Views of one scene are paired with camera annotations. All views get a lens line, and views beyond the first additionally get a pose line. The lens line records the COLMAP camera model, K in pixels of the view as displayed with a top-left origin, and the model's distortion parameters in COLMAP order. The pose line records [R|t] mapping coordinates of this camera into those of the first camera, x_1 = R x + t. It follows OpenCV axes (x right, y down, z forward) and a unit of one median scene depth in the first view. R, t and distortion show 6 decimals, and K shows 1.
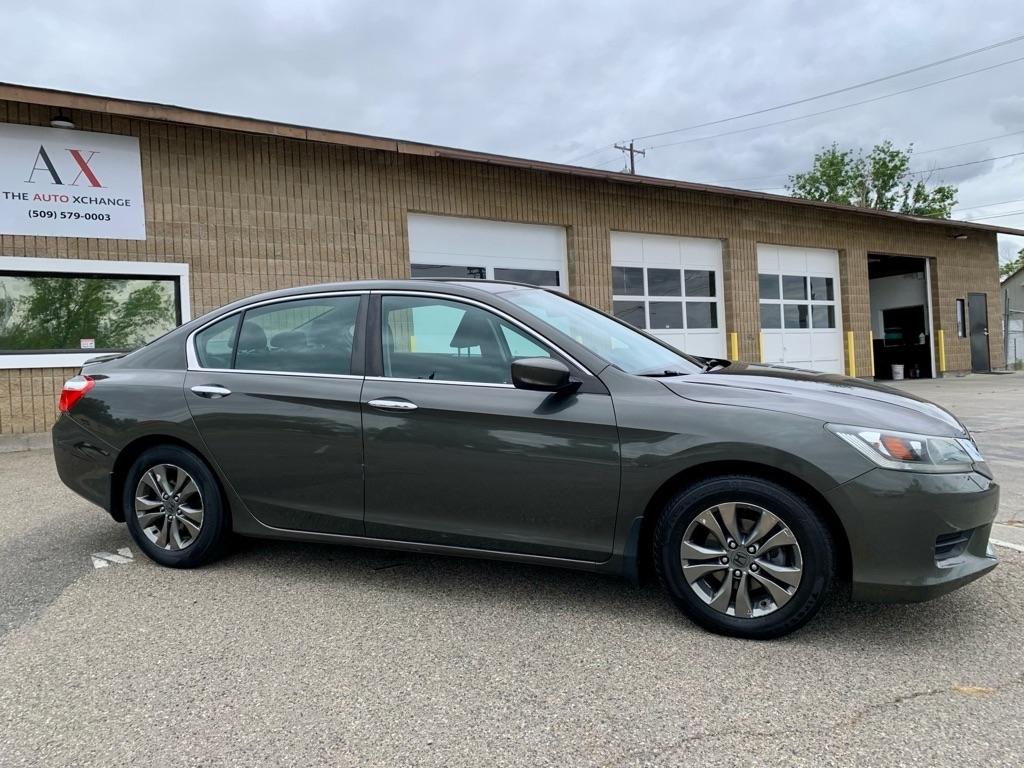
lens RADIAL K [[782.8, 0, 510.0], [0, 782.8, 377.4], [0, 0, 1]] dist [0.012377, -0.007331]
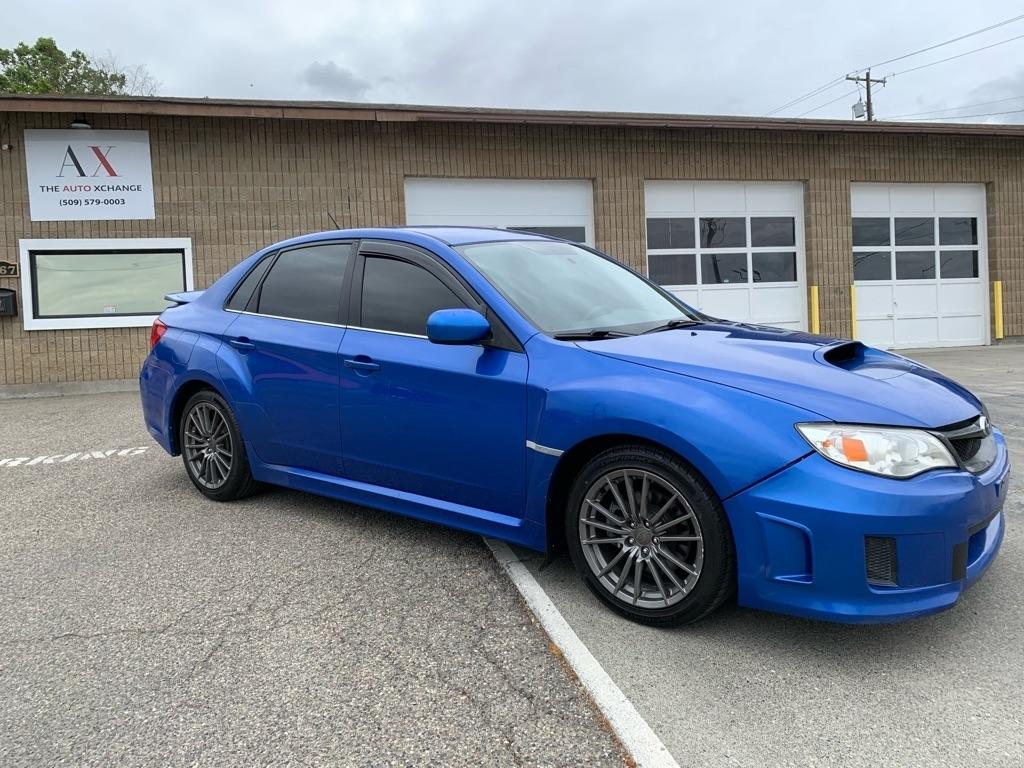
lens RADIAL K [[833.9, 0, 641.7], [0, 833.9, 373.6], [0, 0, 1]] dist [0.004205, 0.005816]
pose [[0.941635, 0.010271, -0.336478, 0.548756], [0.002064, 0.999339, 0.036281, 0.009378], [0.336628, -0.034858, 0.940992, 0.057401]]
